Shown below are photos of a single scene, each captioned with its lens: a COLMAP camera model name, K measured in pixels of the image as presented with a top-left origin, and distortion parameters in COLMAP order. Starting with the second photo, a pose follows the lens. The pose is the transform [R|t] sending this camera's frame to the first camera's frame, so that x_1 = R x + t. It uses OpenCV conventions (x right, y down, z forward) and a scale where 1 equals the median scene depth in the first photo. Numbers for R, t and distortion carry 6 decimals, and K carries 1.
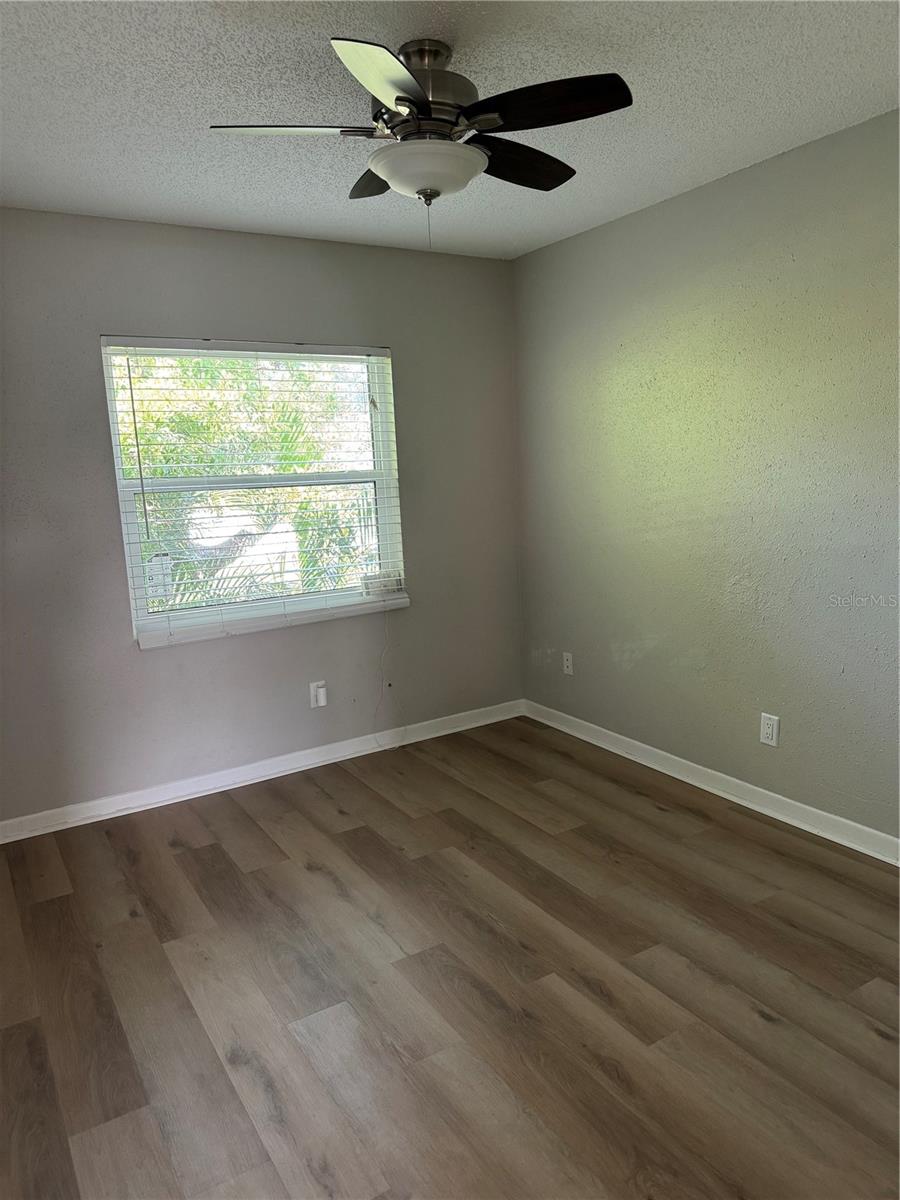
lens RADIAL K [[846.1, 0, 455.8], [0, 846.1, 604.3], [0, 0, 1]] dist [0.038293, 0.000806]
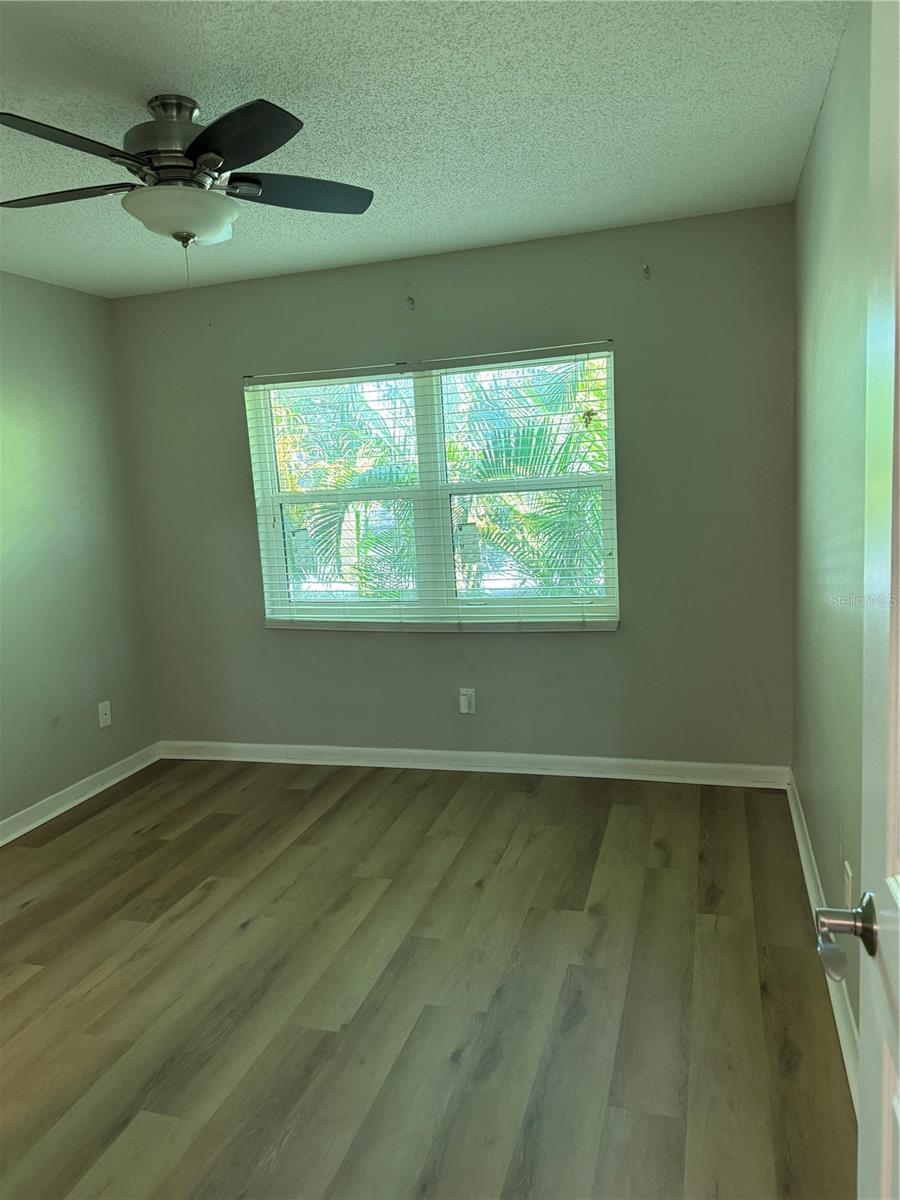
lens RADIAL K [[846.1, 0, 452.2], [0, 846.1, 598.5], [0, 0, 1]] dist [0.038293, 0.000806]
pose [[0.659600, 0.103677, -0.744432, 0.726094], [-0.091869, 0.994135, 0.057054, -0.094185], [0.745982, 0.030757, 0.665256, 0.405043]]
